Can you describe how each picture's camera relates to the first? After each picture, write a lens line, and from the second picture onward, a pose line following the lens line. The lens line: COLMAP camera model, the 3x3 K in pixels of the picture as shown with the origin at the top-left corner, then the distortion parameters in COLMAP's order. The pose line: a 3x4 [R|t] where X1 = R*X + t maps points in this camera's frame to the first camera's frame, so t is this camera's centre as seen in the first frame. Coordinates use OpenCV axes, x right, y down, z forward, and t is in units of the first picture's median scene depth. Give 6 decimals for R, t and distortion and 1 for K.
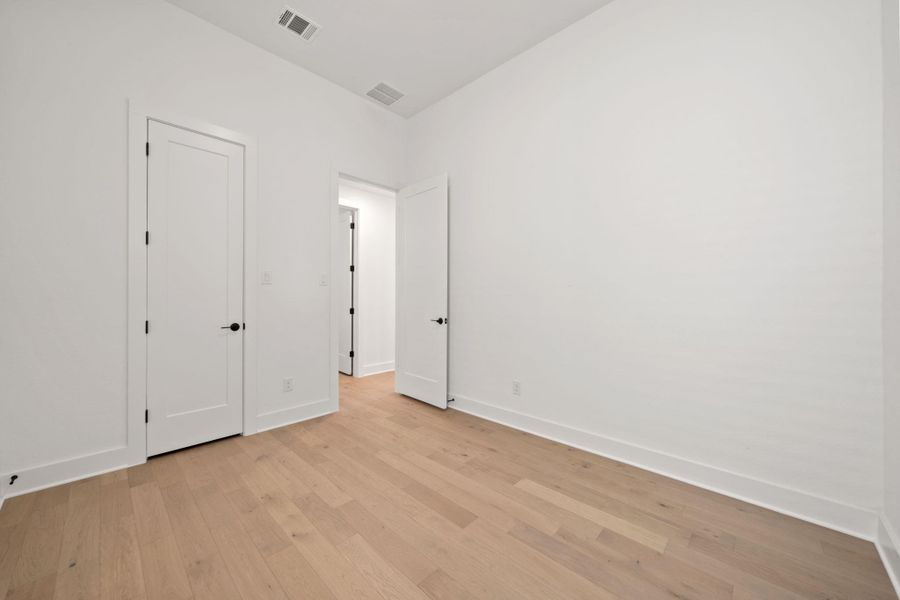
lens RADIAL K [[330.0, 0, 451.4], [0, 330.0, 297.2], [0, 0, 1]] dist [-0.000740, -0.000009]
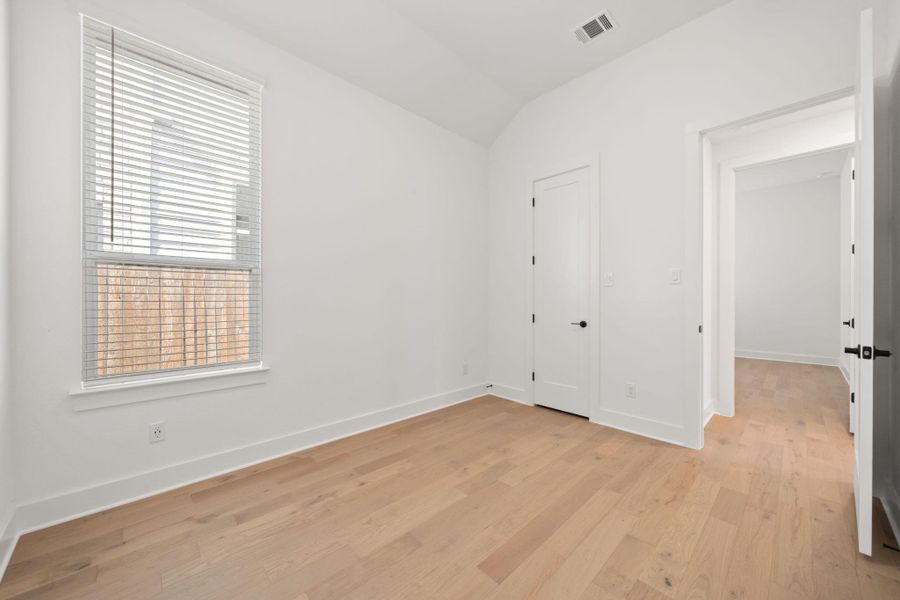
lens RADIAL K [[330.0, 0, 451.2], [0, 330.0, 300.3], [0, 0, 1]] dist [-0.000740, -0.000009]
pose [[-0.042252, 0.000141, -0.999107, 0.596441], [-0.000955, 1.000000, 0.000182, 0.006035], [0.999107, 0.000962, -0.042252, 0.646317]]
